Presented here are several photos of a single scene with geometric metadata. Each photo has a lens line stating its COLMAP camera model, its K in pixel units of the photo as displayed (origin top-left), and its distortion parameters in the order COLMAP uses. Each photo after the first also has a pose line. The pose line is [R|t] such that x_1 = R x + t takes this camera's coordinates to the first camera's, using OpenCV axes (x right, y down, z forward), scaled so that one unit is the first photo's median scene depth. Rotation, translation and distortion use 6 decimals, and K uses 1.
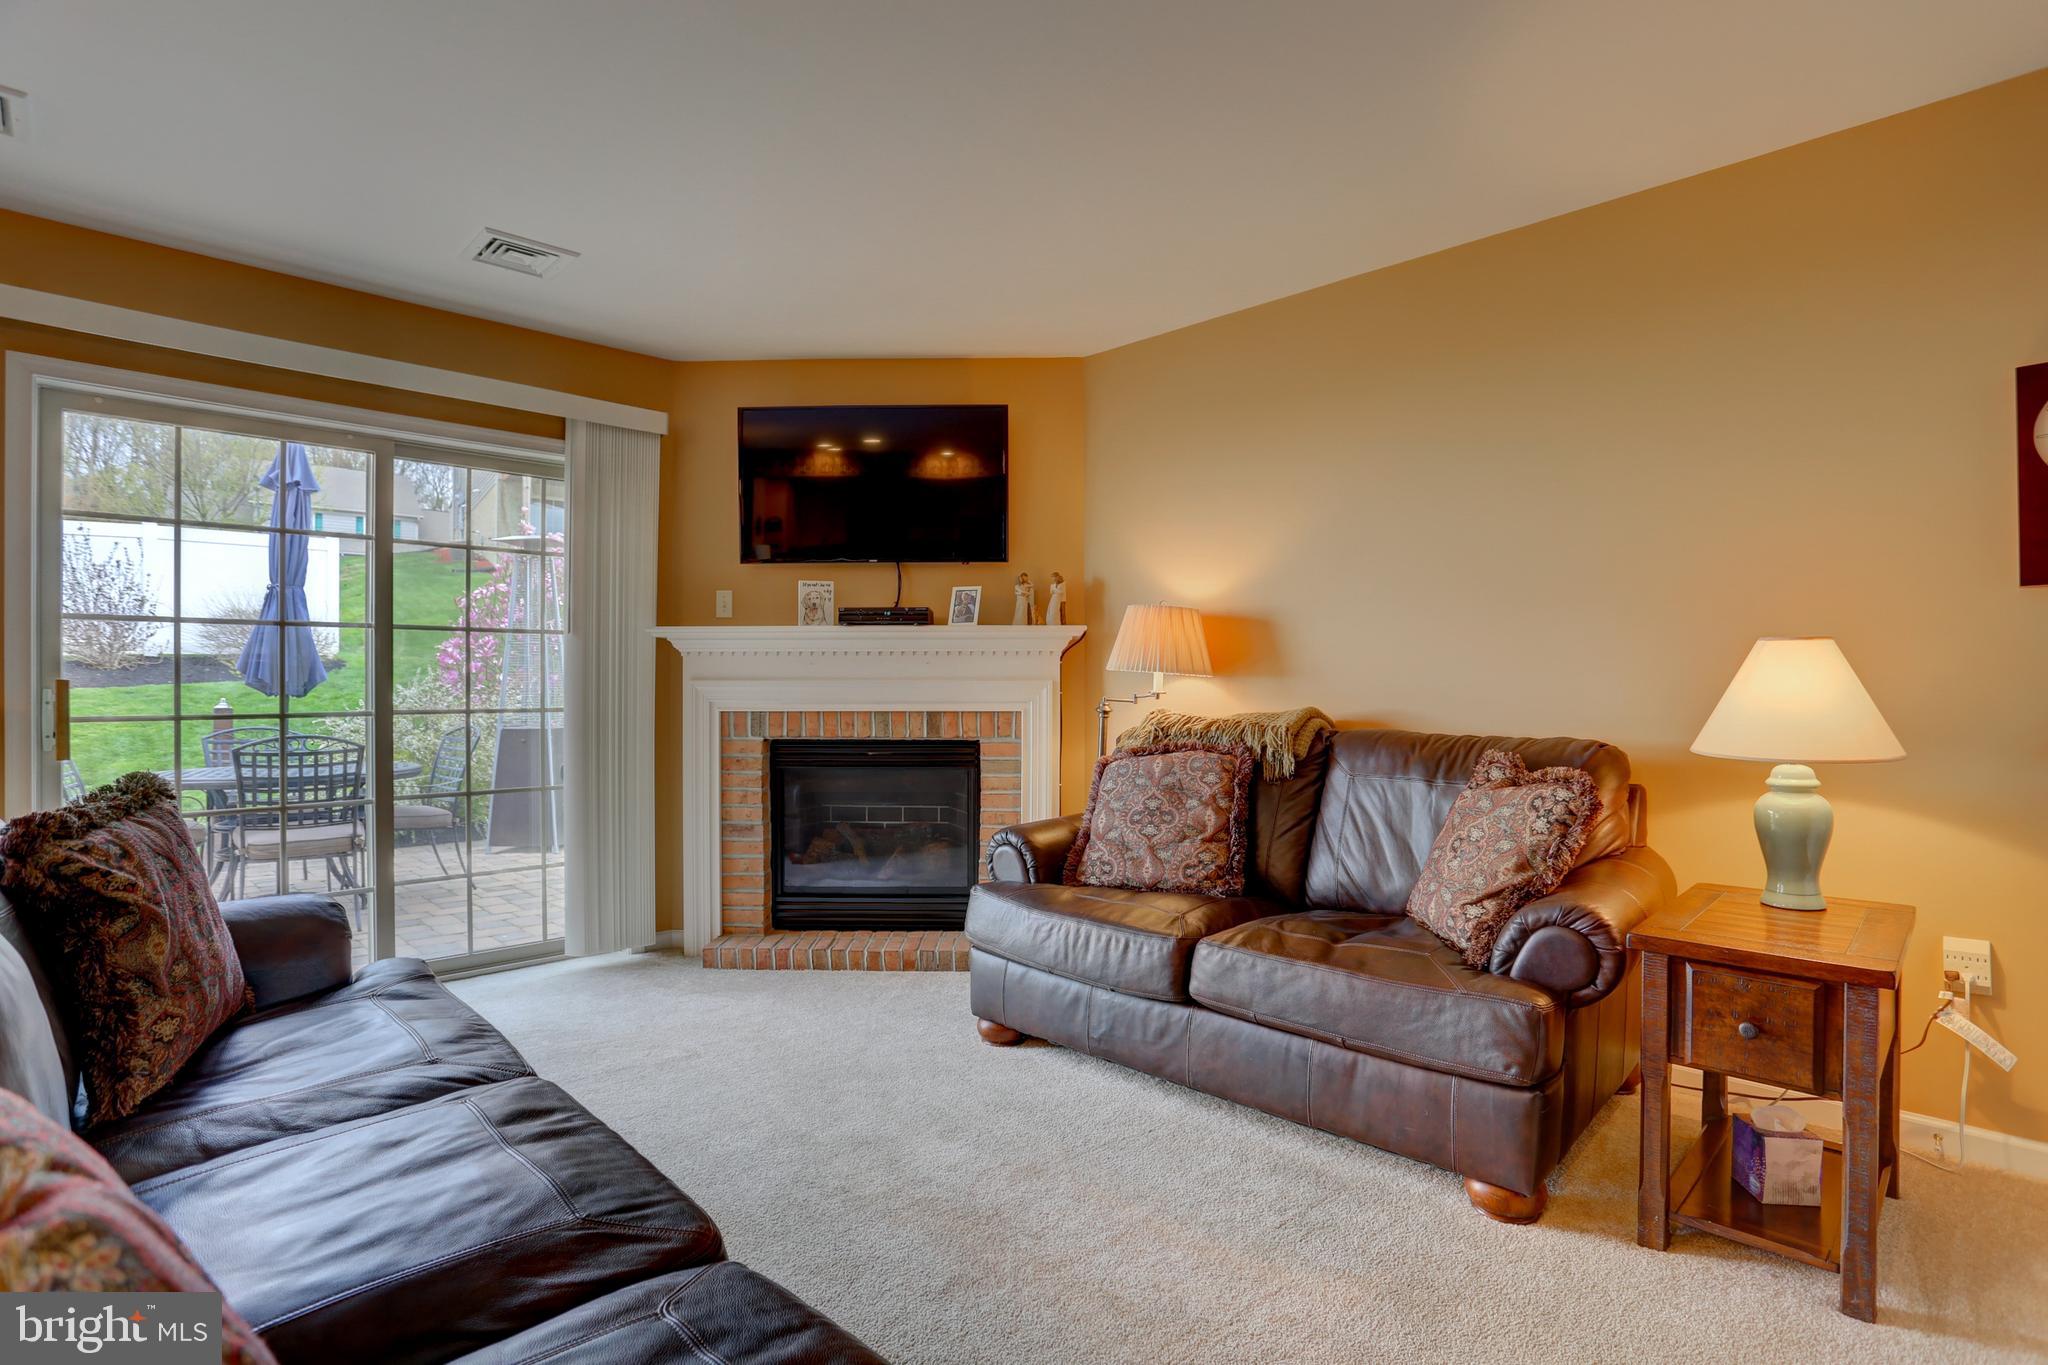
lens RADIAL K [[1014.7, 0, 1022.5], [0, 1014.7, 692.4], [0, 0, 1]] dist [-0.061434, 0.021261]
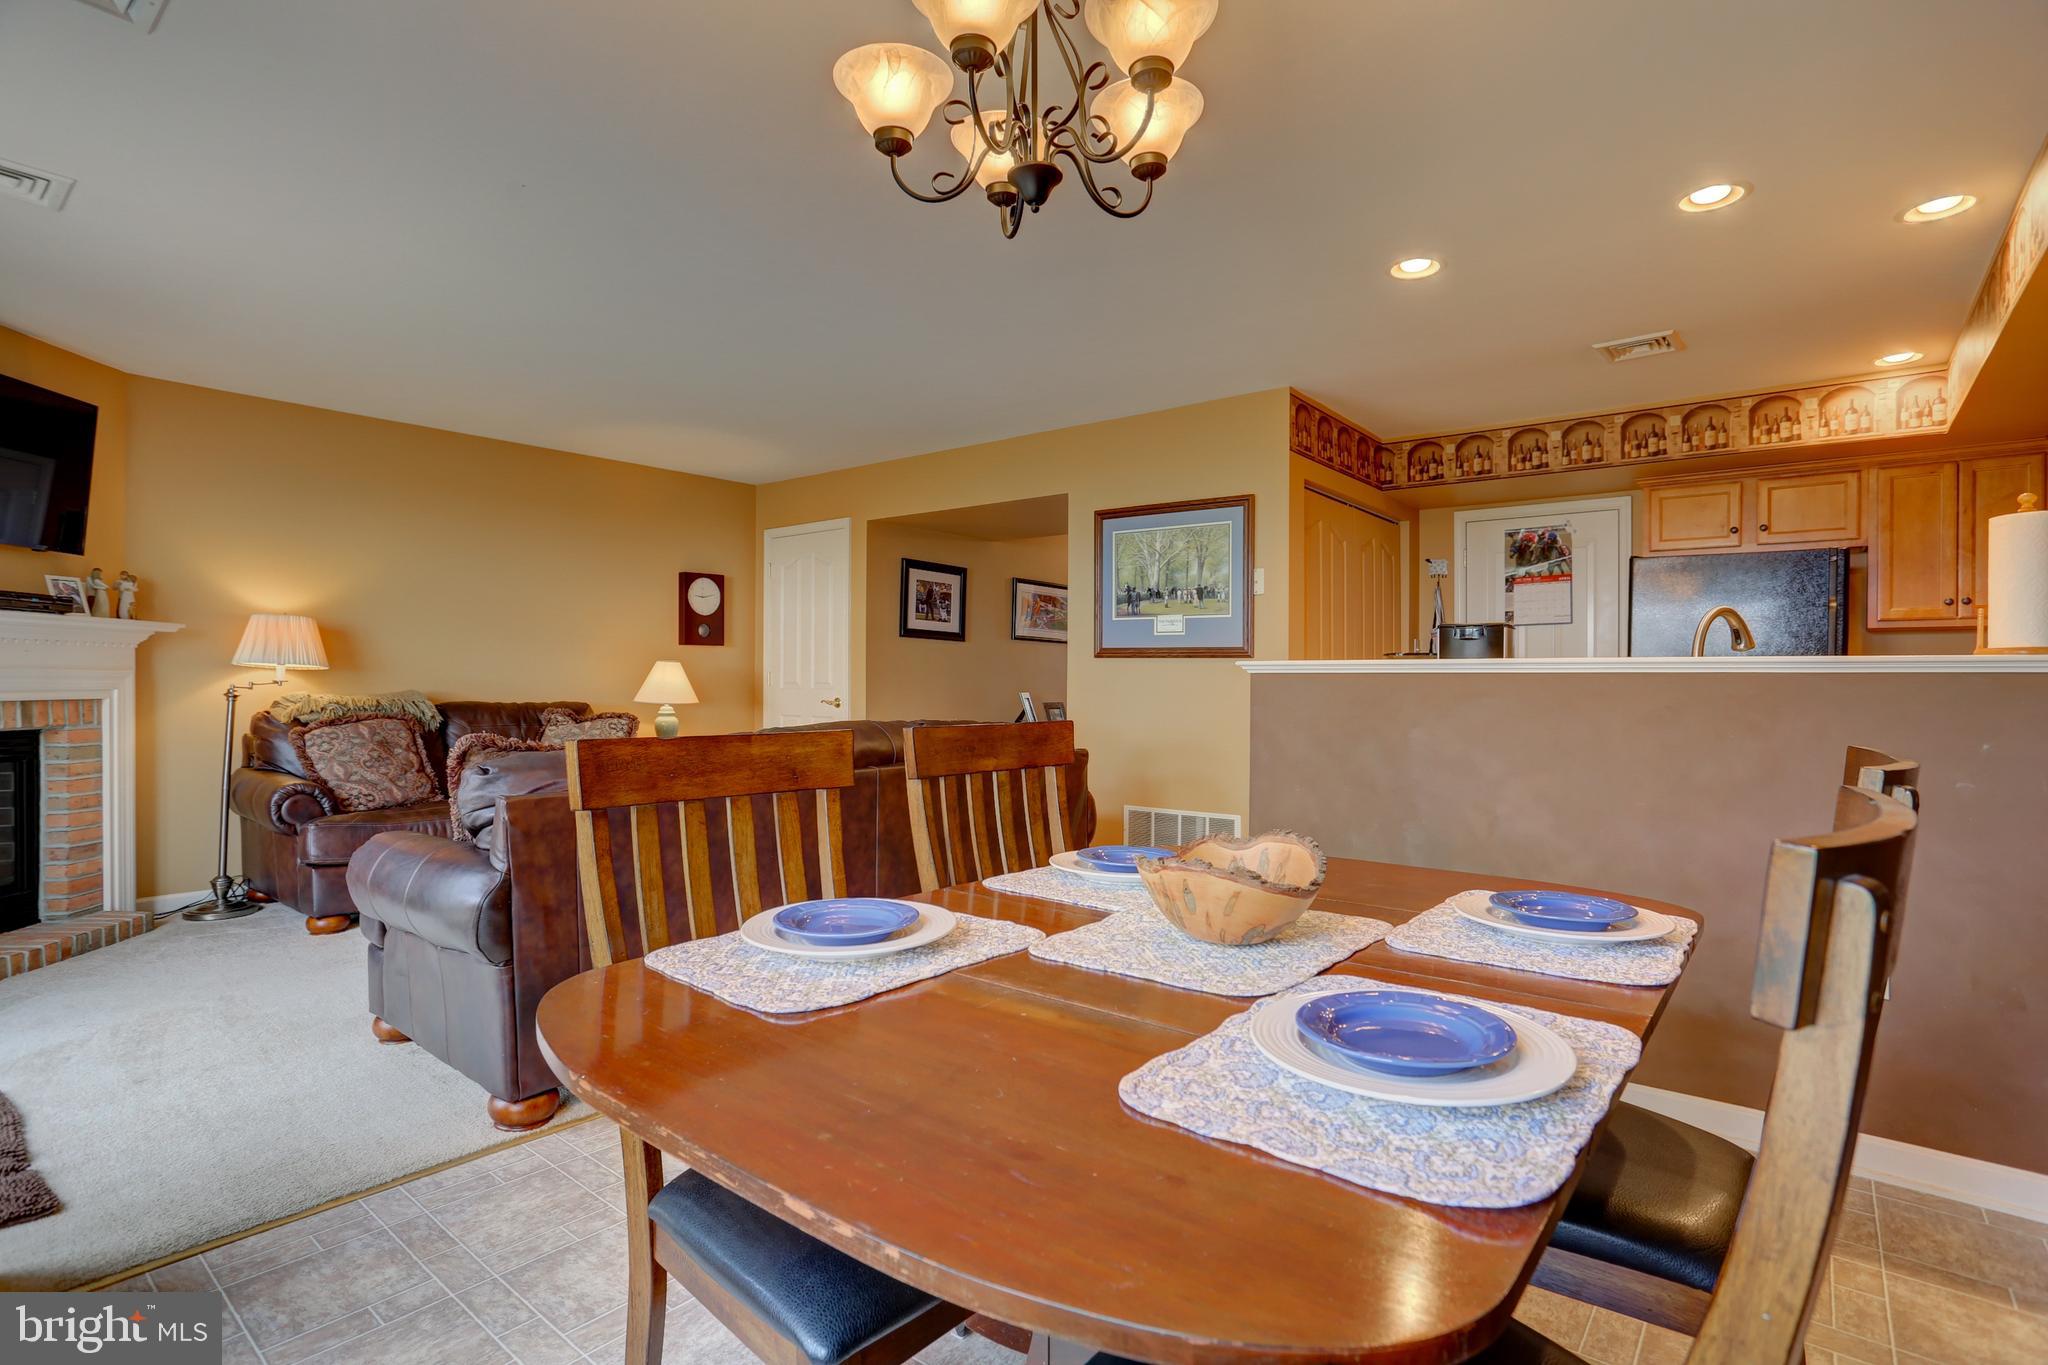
lens RADIAL K [[986.1, 0, 1029.1], [0, 986.1, 687.2], [0, 0, 1]] dist [-0.057559, 0.022156]
pose [[-0.120356, -0.009120, 0.992689, -1.135946], [0.000365, 0.999957, 0.009231, -0.002321], [-0.992731, 0.001473, -0.120348, 0.161823]]
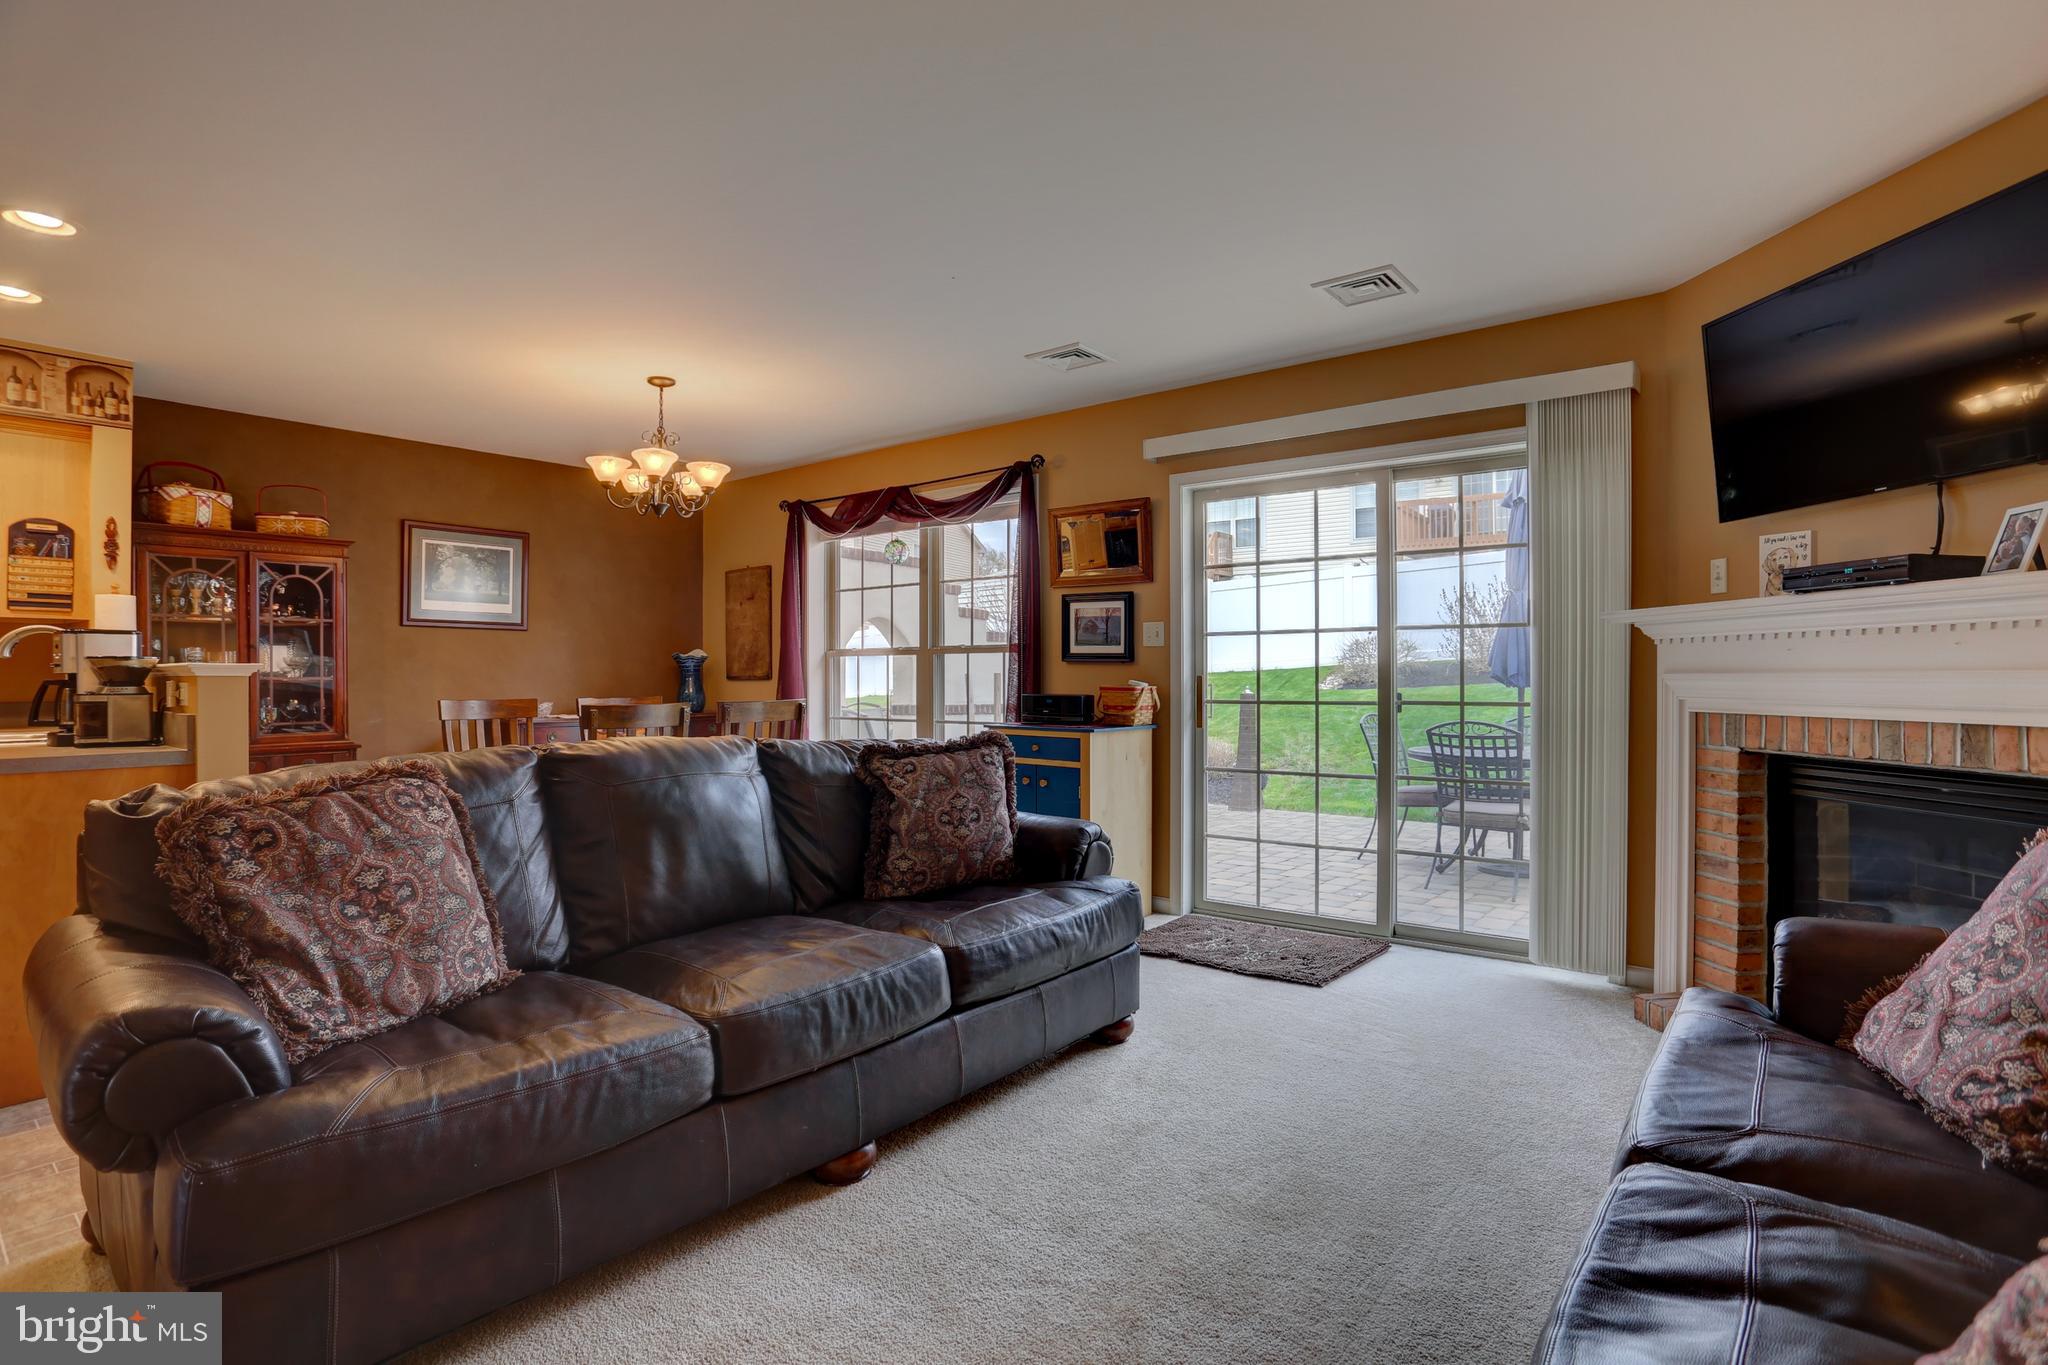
lens RADIAL K [[998.3, 0, 1028.2], [0, 998.3, 683.8], [0, 0, 1]] dist [-0.060805, 0.019334]
pose [[0.122650, 0.007010, -0.992425, 0.412275], [-0.005202, 0.999966, 0.006420, -0.005916], [0.992436, 0.004375, 0.122682, 0.394002]]
